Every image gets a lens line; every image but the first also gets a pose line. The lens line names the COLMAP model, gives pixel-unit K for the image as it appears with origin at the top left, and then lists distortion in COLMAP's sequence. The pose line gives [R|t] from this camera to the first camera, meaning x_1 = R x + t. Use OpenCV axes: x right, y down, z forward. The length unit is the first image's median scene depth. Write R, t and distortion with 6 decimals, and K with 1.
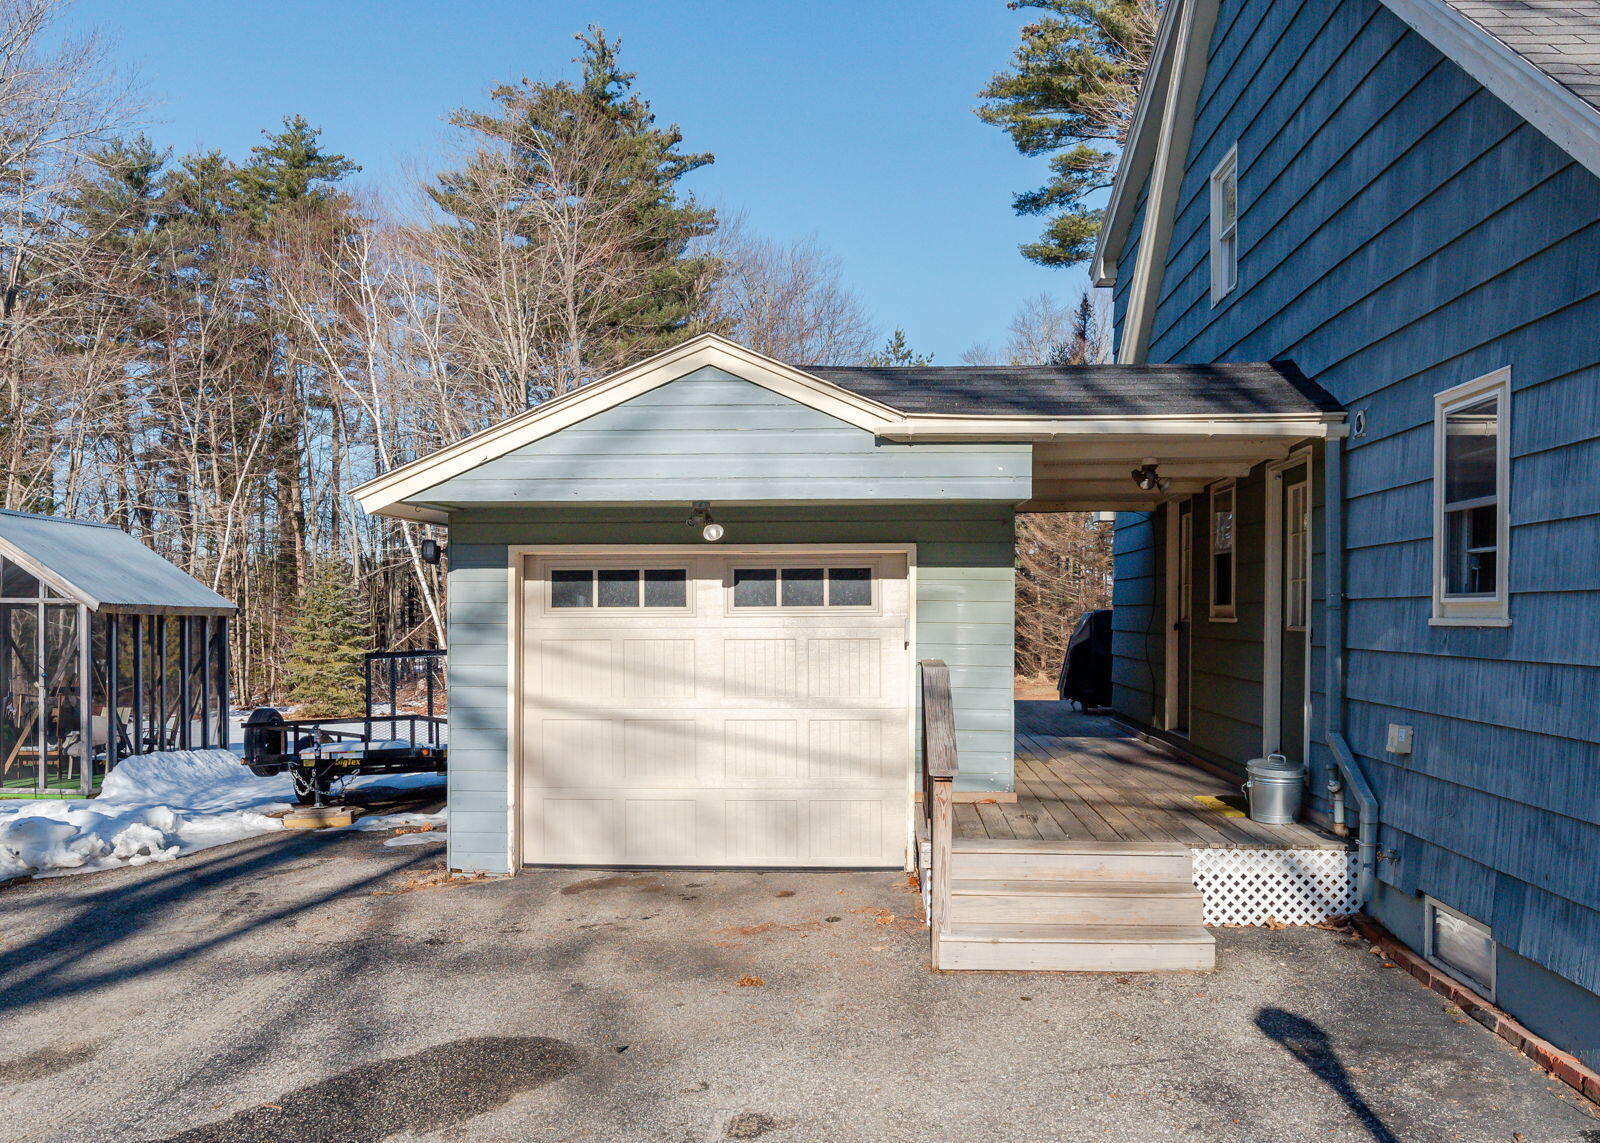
lens RADIAL K [[1493.9, 0, 800.5], [0, 1493.9, 636.5], [0, 0, 1]] dist [-0.008818, -0.009040]
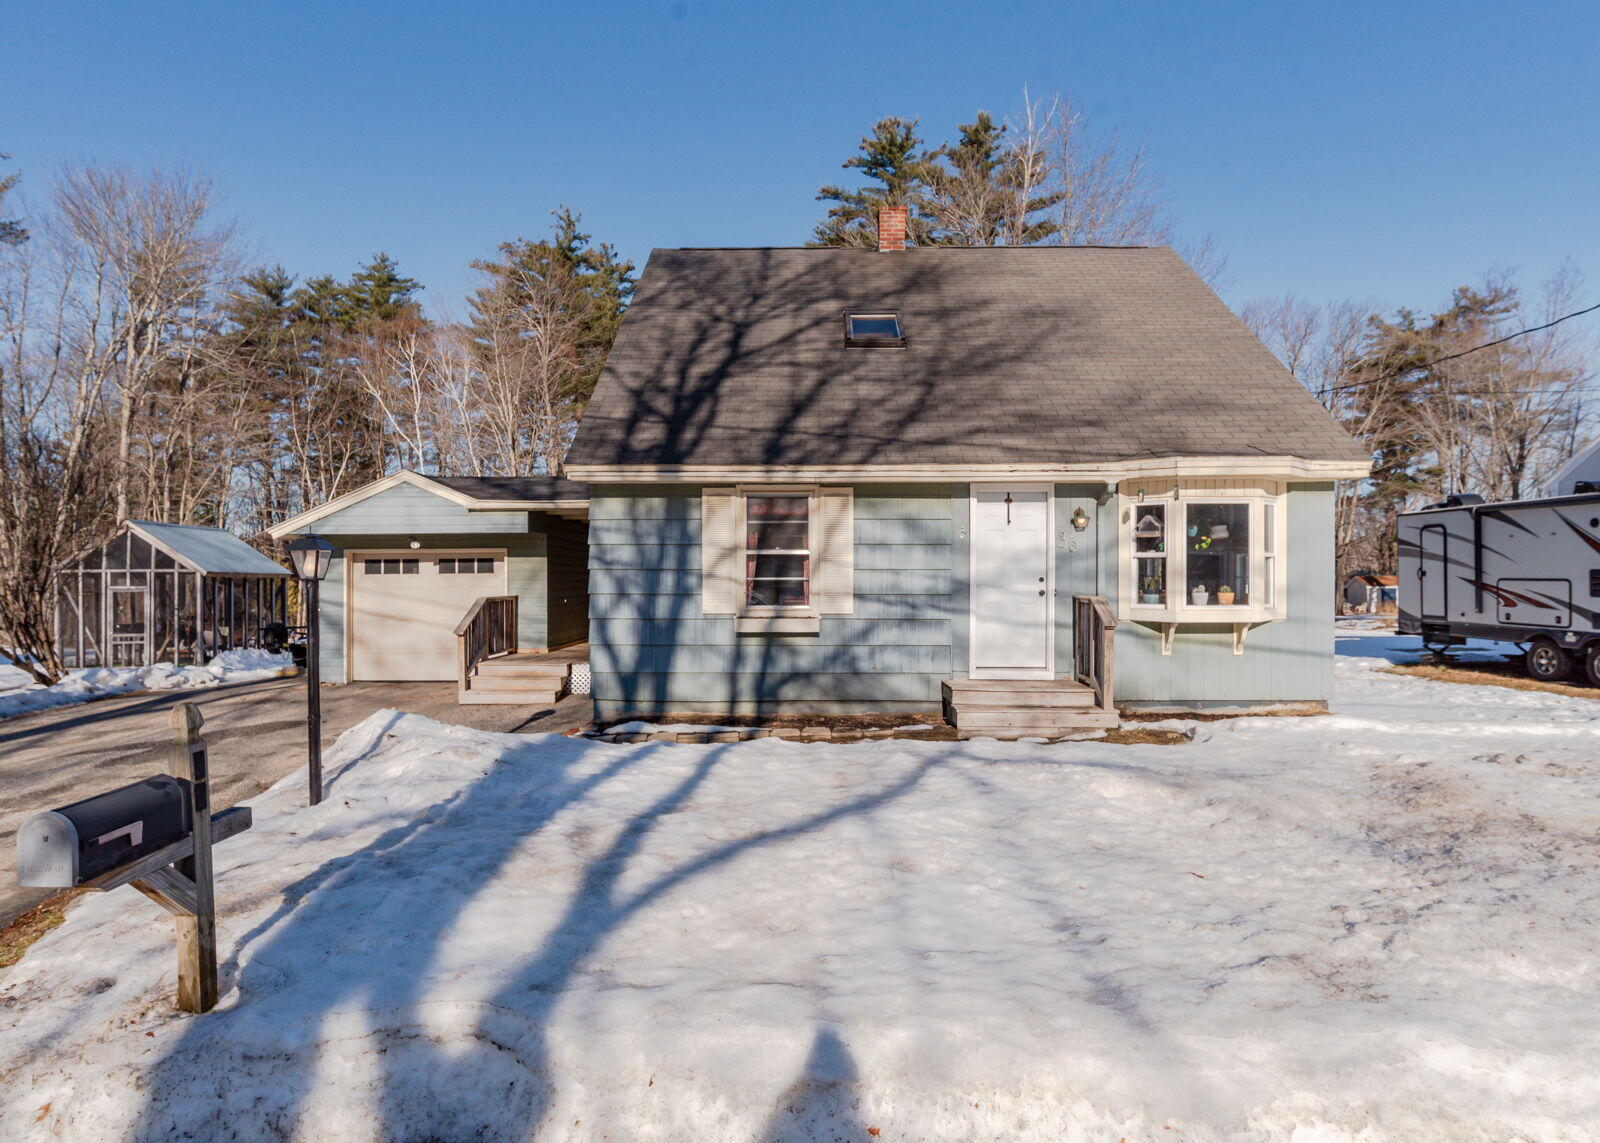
lens RADIAL K [[1044.6, 0, 793.3], [0, 1044.6, 568.0], [0, 0, 1]] dist [-0.003515, 0.022566]
pose [[0.999628, -0.004312, 0.026934, 0.074819], [0.004881, 0.999765, -0.021106, 0.001480], [-0.026837, 0.021230, 0.999414, -0.111399]]
